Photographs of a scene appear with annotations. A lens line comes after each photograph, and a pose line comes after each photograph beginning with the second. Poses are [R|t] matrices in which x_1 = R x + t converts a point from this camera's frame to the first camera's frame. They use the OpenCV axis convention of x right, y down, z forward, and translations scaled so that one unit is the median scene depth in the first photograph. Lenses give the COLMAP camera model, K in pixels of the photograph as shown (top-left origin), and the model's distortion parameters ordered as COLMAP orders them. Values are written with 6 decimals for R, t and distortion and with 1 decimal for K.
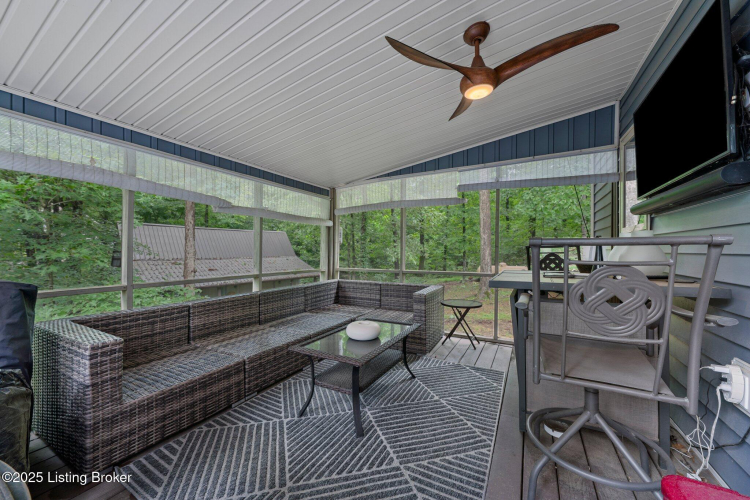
lens RADIAL K [[285.2, 0, 372.7], [0, 285.2, 250.1], [0, 0, 1]] dist [-0.001479, 0.000089]
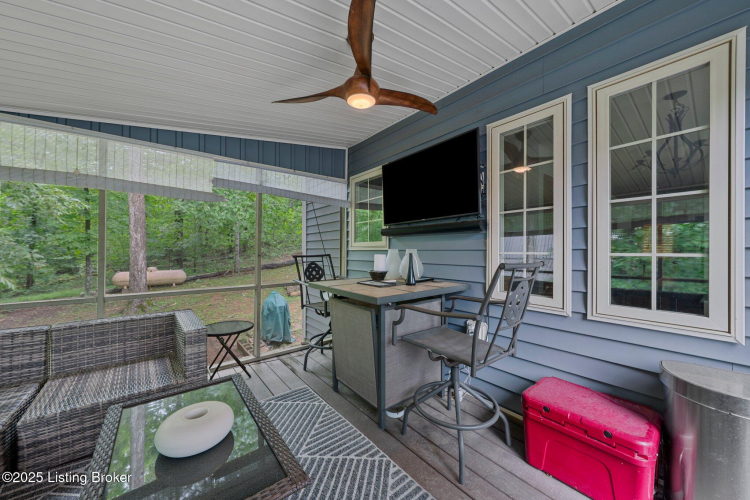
lens RADIAL K [[272.2, 0, 375.6], [0, 272.2, 251.8], [0, 0, 1]] dist [-0.006854, -0.000013]
pose [[0.372977, -0.001227, 0.927840, -0.274603], [-0.004093, 0.999987, 0.002967, -0.033930], [-0.927832, -0.004904, 0.372967, 0.377414]]
